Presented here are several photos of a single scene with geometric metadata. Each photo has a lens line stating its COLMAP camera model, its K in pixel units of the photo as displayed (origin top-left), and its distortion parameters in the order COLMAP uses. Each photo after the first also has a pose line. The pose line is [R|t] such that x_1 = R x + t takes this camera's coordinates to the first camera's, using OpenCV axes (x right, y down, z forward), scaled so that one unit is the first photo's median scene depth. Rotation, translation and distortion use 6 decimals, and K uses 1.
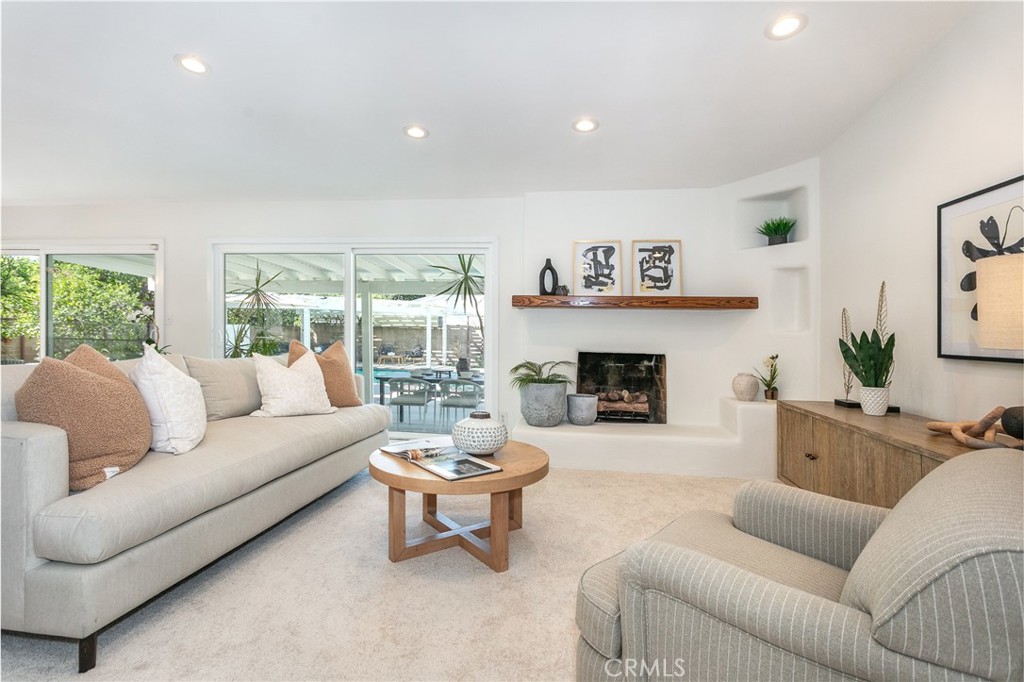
lens RADIAL K [[489.1, 0, 512.0], [0, 489.1, 341.0], [0, 0, 1]] dist [0.000067, 0.000491]
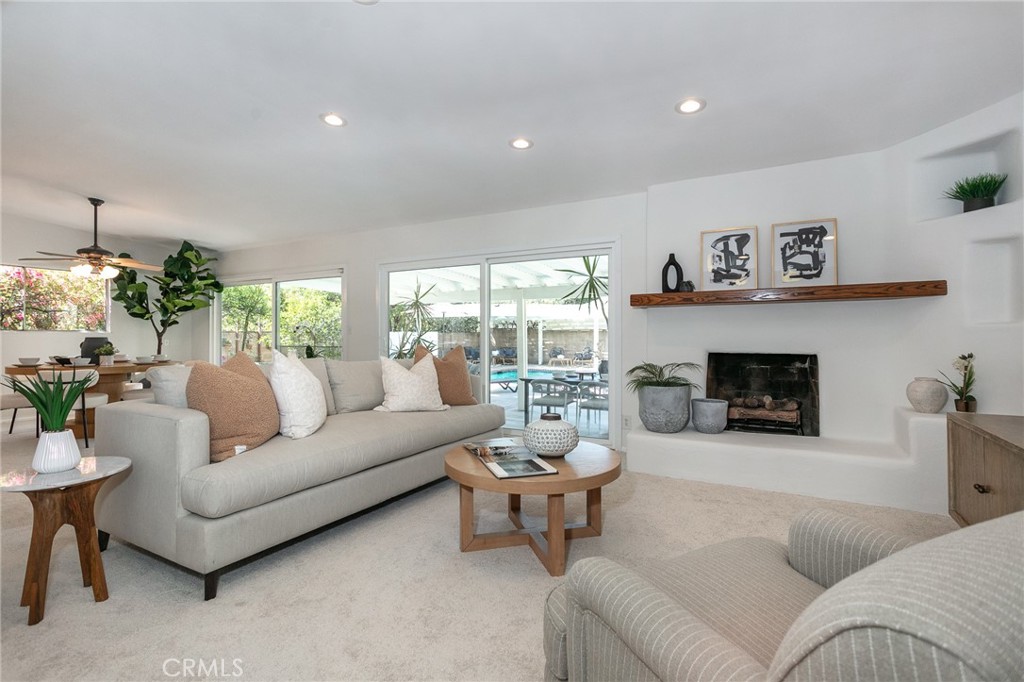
lens RADIAL K [[486.4, 0, 518.5], [0, 486.4, 336.9], [0, 0, 1]] dist [0.003126, 0.000920]
pose [[0.932659, -0.022076, -0.360084, 0.136175], [0.017232, 0.999713, -0.016657, 0.002034], [0.360349, 0.009330, 0.932771, 0.025699]]
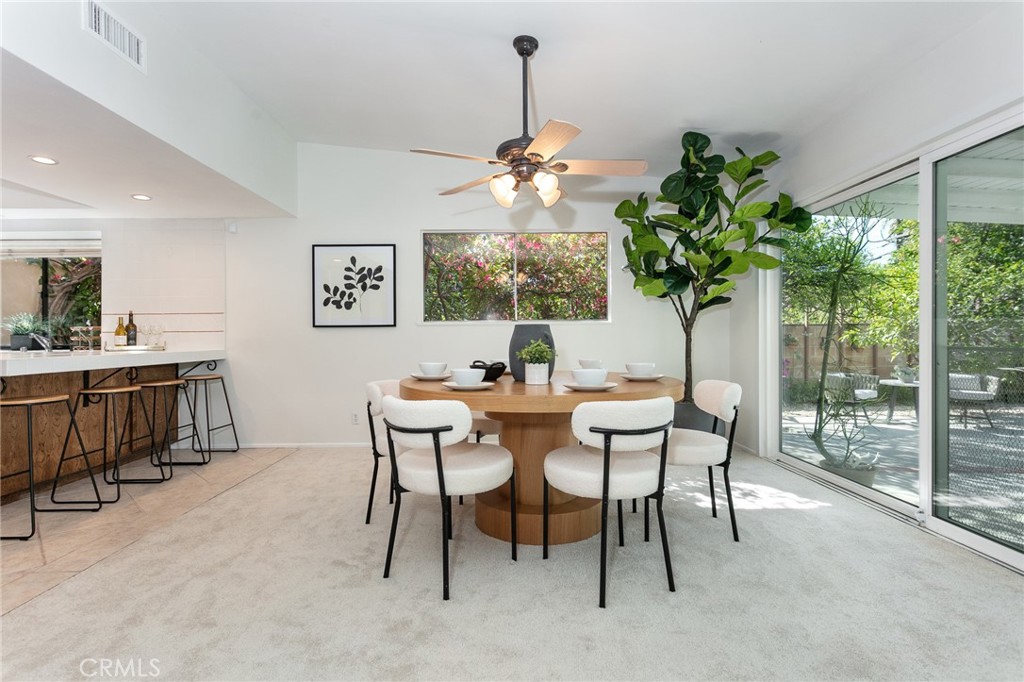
lens RADIAL K [[489.1, 0, 512.0], [0, 489.1, 341.0], [0, 0, 1]] dist [0.000067, 0.000491]
pose [[0.142036, -0.010898, -0.989802, -0.585984], [-0.004839, 0.999920, -0.011704, -0.007024], [0.989850, 0.006452, 0.141972, 0.593134]]
